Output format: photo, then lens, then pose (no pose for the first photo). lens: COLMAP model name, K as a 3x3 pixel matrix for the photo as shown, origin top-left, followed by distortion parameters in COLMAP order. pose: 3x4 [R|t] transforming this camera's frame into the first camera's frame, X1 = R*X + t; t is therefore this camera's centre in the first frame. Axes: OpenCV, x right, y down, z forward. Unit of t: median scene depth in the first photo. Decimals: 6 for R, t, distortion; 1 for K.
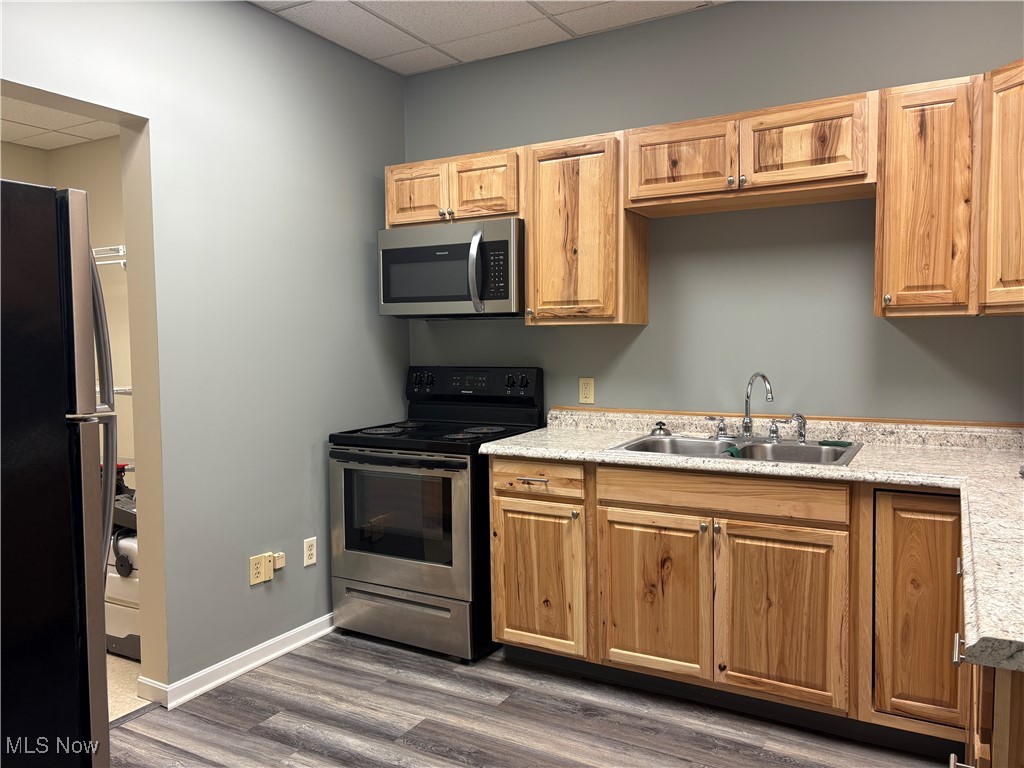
lens RADIAL K [[774.2, 0, 515.0], [0, 774.2, 386.8], [0, 0, 1]] dist [0.059334, -0.065820]
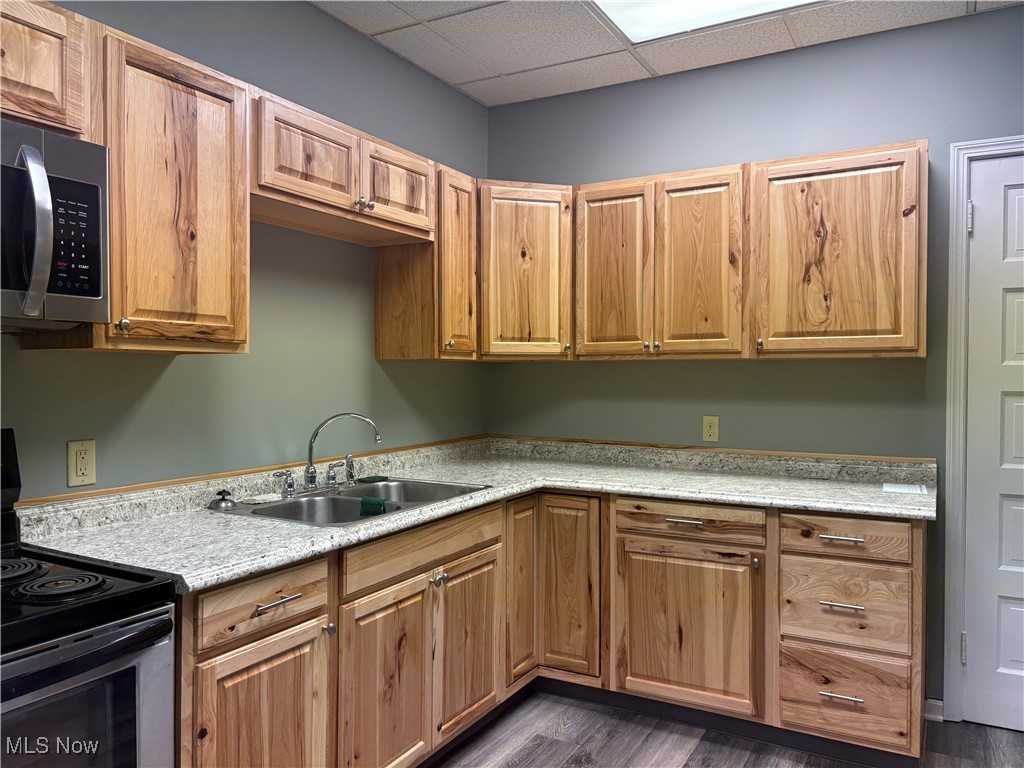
lens RADIAL K [[774.2, 0, 511.2], [0, 774.2, 388.7], [0, 0, 1]] dist [0.059334, -0.065820]
pose [[-0.014244, -0.011322, 0.999834, -0.601438], [0.055539, 0.998383, 0.012097, -0.047786], [-0.998355, 0.055702, -0.013592, 0.812833]]
